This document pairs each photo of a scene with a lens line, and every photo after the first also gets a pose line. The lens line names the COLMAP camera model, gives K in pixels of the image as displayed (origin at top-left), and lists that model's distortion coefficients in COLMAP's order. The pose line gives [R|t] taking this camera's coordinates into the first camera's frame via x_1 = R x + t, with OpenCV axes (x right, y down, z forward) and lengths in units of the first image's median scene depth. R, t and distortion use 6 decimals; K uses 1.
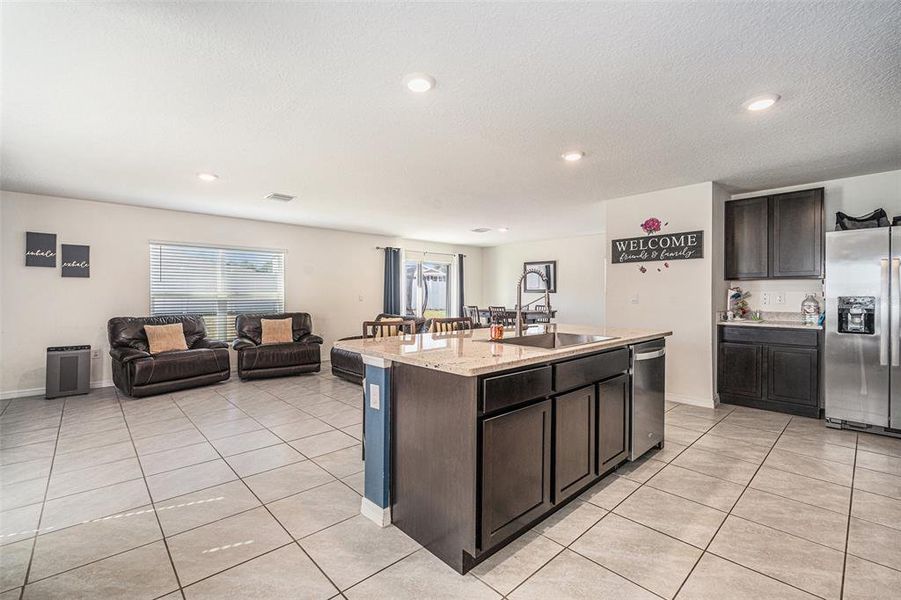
lens RADIAL K [[397.8, 0, 453.1], [0, 397.8, 298.8], [0, 0, 1]] dist [-0.003382, 0.000436]
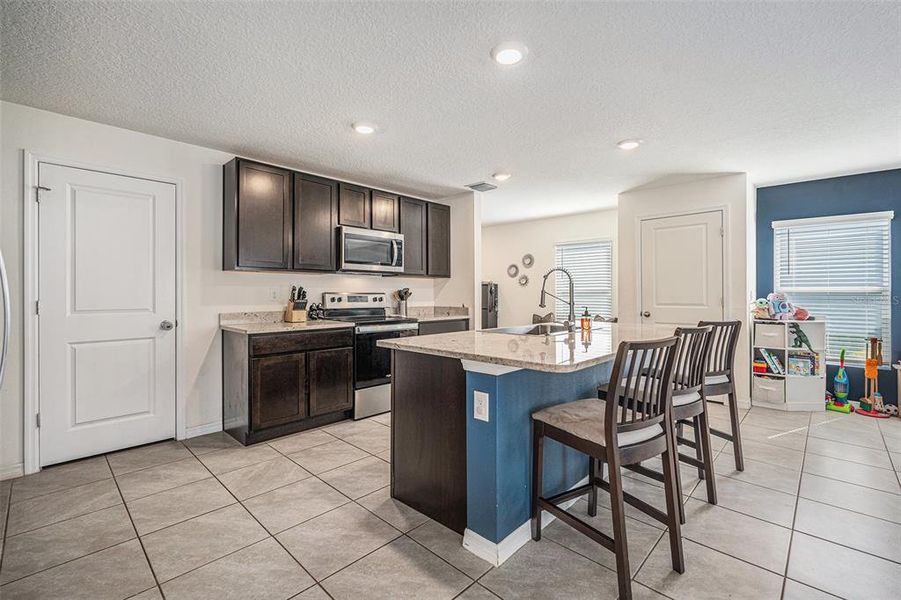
lens RADIAL K [[397.8, 0, 449.8], [0, 397.8, 291.9], [0, 0, 1]] dist [-0.003382, 0.000436]
pose [[-0.998628, -0.001883, -0.052333, 0.313891], [-0.002444, 0.999940, 0.010653, -0.010661], [0.052310, 0.010766, -0.998573, 1.185675]]
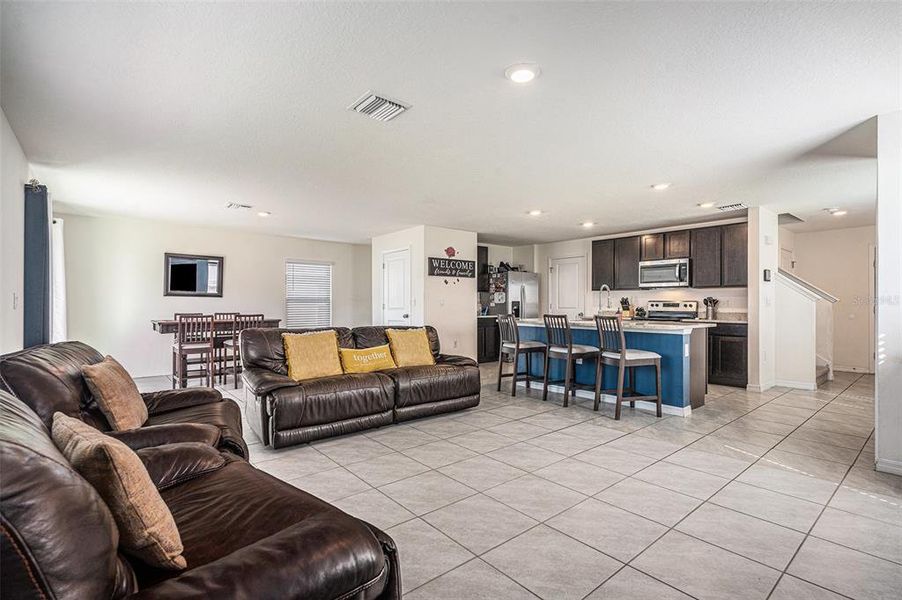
lens RADIAL K [[426.6, 0, 453.7], [0, 426.6, 302.7], [0, 0, 1]] dist [0.000428, -0.001344]
pose [[0.049363, 0.001851, 0.998779, -1.063374], [0.010288, 0.999944, -0.002361, 0.004005], [-0.998728, 0.010392, 0.049342, 0.929141]]
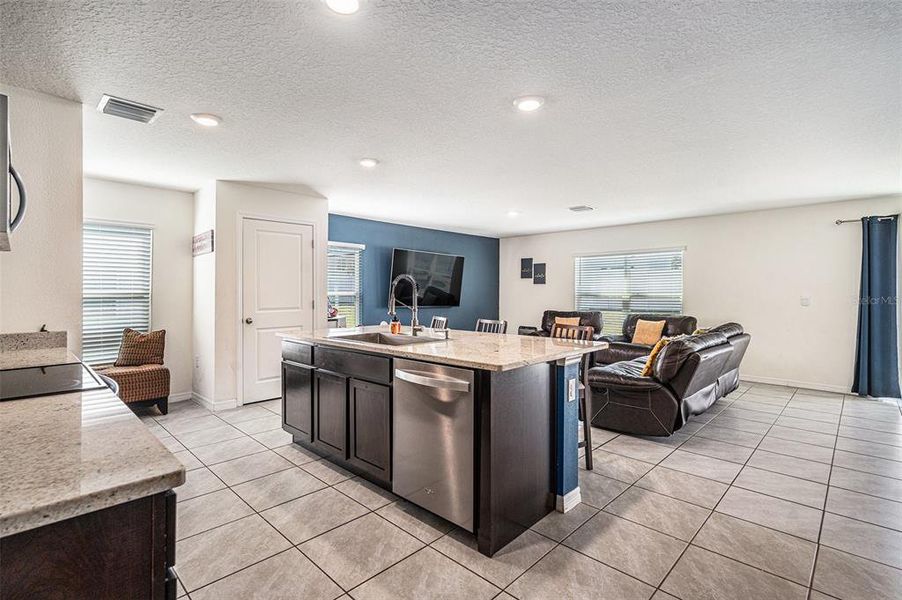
lens RADIAL K [[426.6, 0, 451.4], [0, 426.6, 294.6], [0, 0, 1]] dist [0.000428, -0.001344]
pose [[0.043699, 0.003350, -0.999039, 0.792389], [-0.011335, 0.999932, 0.002857, -0.013923], [0.998980, 0.011199, 0.043734, 0.620570]]
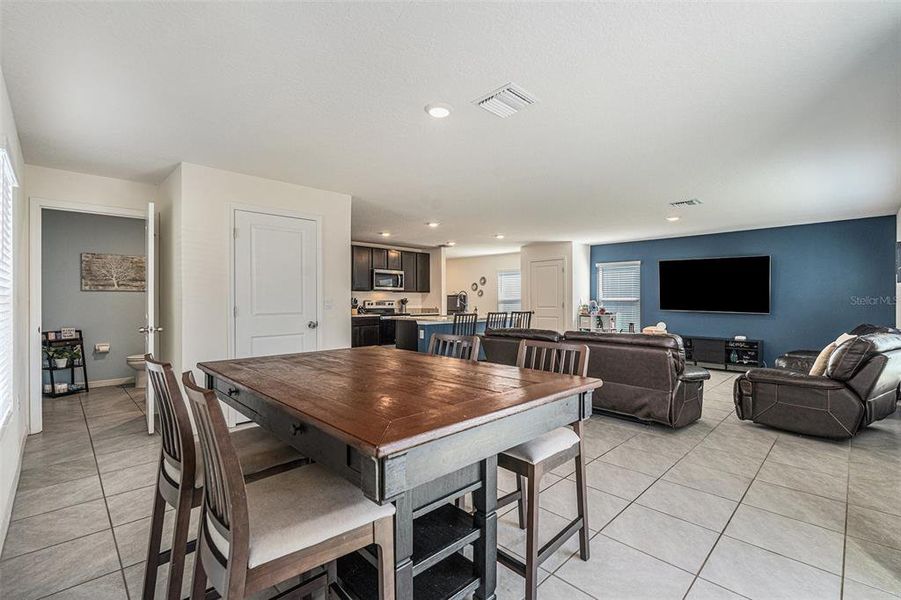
lens RADIAL K [[397.8, 0, 445.0], [0, 397.8, 298.5], [0, 0, 1]] dist [-0.003382, 0.000436]
pose [[-0.999911, -0.002569, -0.013113, 0.202700], [-0.002662, 0.999971, 0.007087, -0.022261], [0.013095, 0.007121, -0.999889, 2.114684]]
